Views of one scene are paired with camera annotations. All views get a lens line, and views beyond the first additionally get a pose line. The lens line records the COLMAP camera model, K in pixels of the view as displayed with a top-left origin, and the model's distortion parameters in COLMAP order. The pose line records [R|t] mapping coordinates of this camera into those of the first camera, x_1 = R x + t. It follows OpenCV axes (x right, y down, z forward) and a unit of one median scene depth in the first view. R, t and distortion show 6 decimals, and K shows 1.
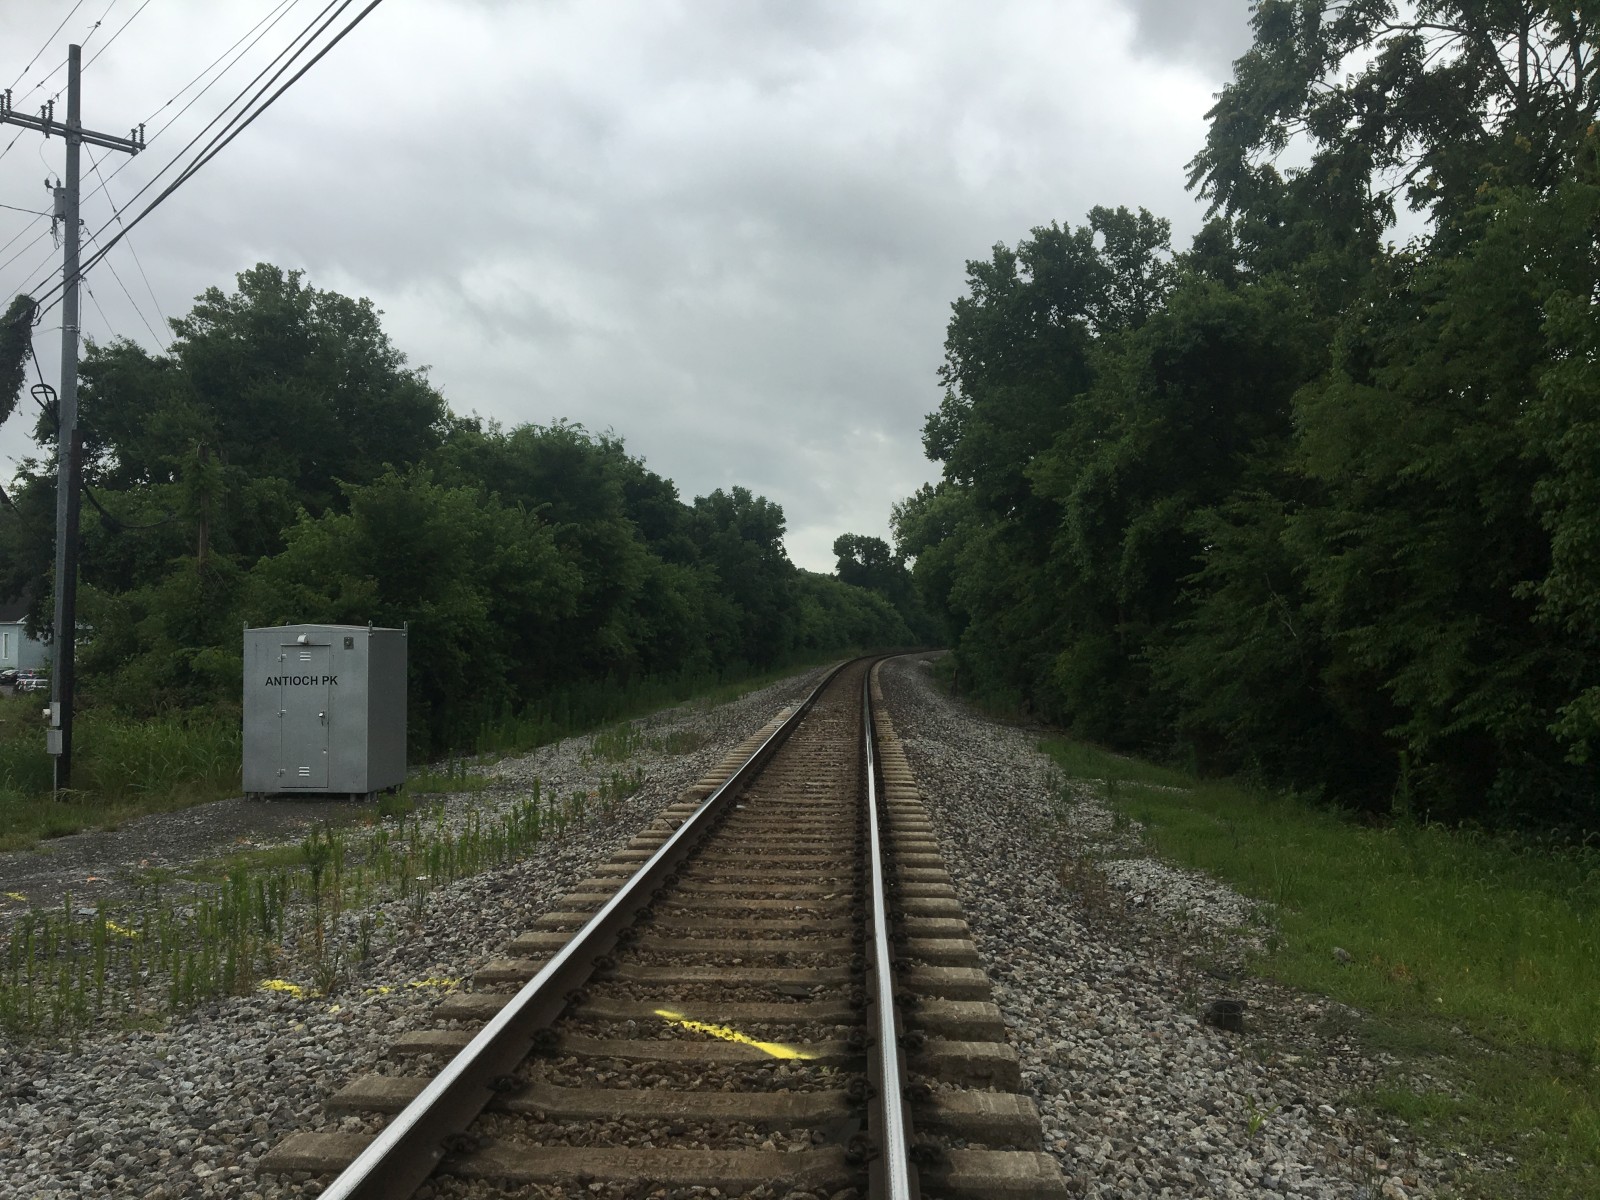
lens RADIAL K [[1350.0, 0, 800.0], [0, 1350.0, 600.0], [0, 0, 1]] dist [0.034748, -0.051966]
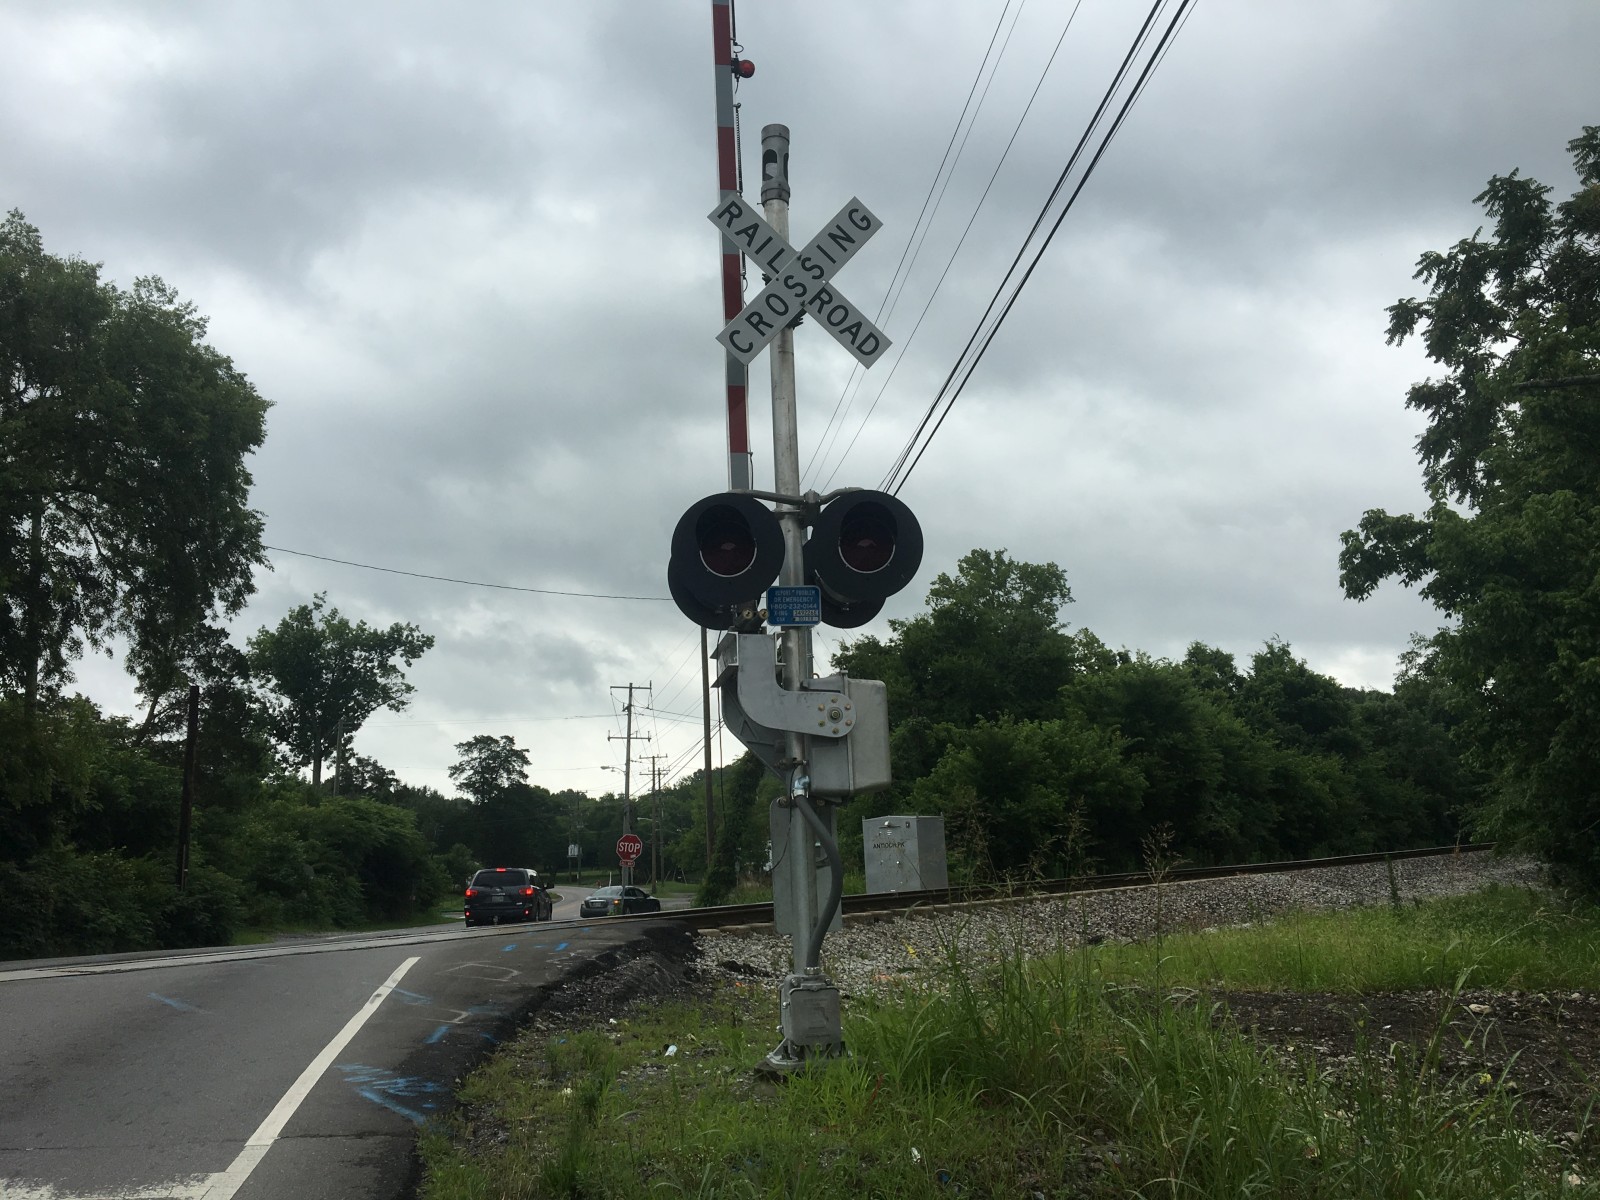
lens RADIAL K [[1356.4, 0, 788.4], [0, 1356.4, 586.7], [0, 0, 1]] dist [0.133586, -0.203324]
pose [[0.830236, -0.143658, -0.538583, 0.340473], [0.059076, 0.983454, -0.171253, 0.011177], [0.554273, 0.110363, 0.824986, -0.408271]]
